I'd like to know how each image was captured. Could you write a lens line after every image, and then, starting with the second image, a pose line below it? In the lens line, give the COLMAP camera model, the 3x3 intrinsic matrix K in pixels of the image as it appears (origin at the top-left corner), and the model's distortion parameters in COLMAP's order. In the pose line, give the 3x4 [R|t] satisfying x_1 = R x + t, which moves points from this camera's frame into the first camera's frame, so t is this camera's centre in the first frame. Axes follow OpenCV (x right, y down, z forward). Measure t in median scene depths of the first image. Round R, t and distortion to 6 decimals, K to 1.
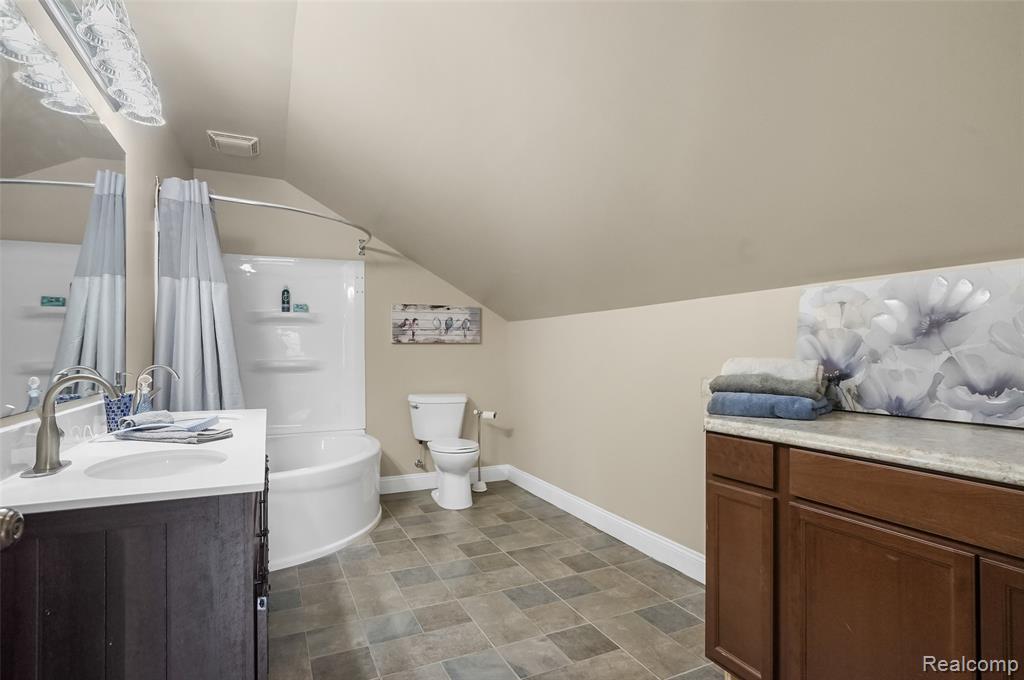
lens RADIAL K [[536.7, 0, 502.1], [0, 536.7, 341.5], [0, 0, 1]] dist [-0.044202, 0.021210]
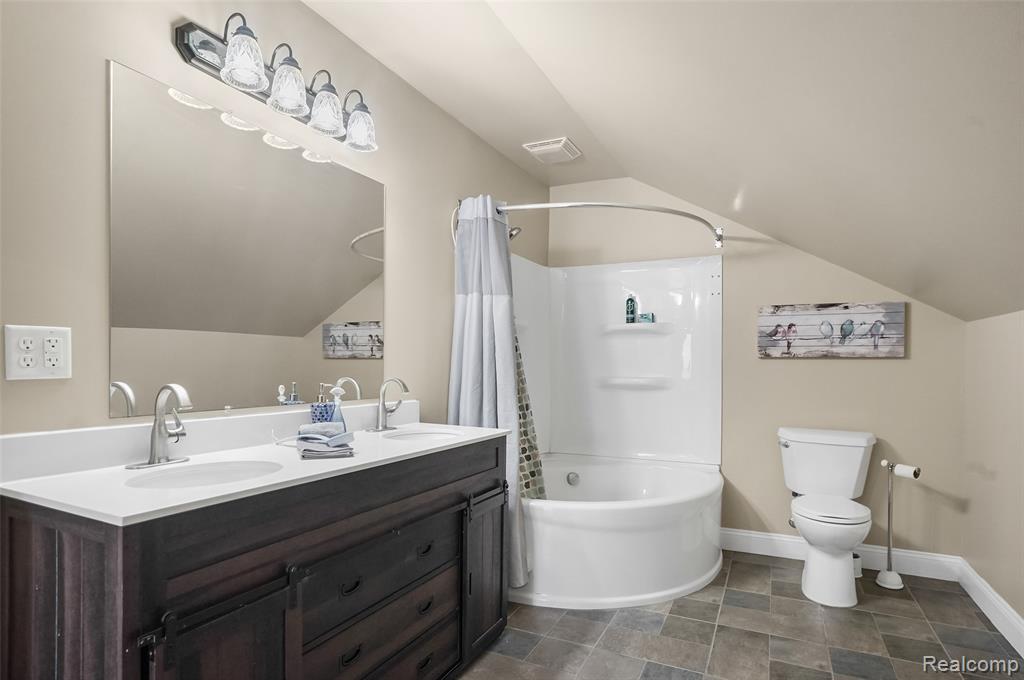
lens RADIAL K [[536.7, 0, 523.0], [0, 536.7, 367.5], [0, 0, 1]] dist [-0.044202, 0.021210]
pose [[0.636605, 0.012513, -0.771089, 0.165520], [0.002800, 0.999824, 0.018536, 0.002181], [0.771185, -0.013959, 0.636458, 0.260642]]
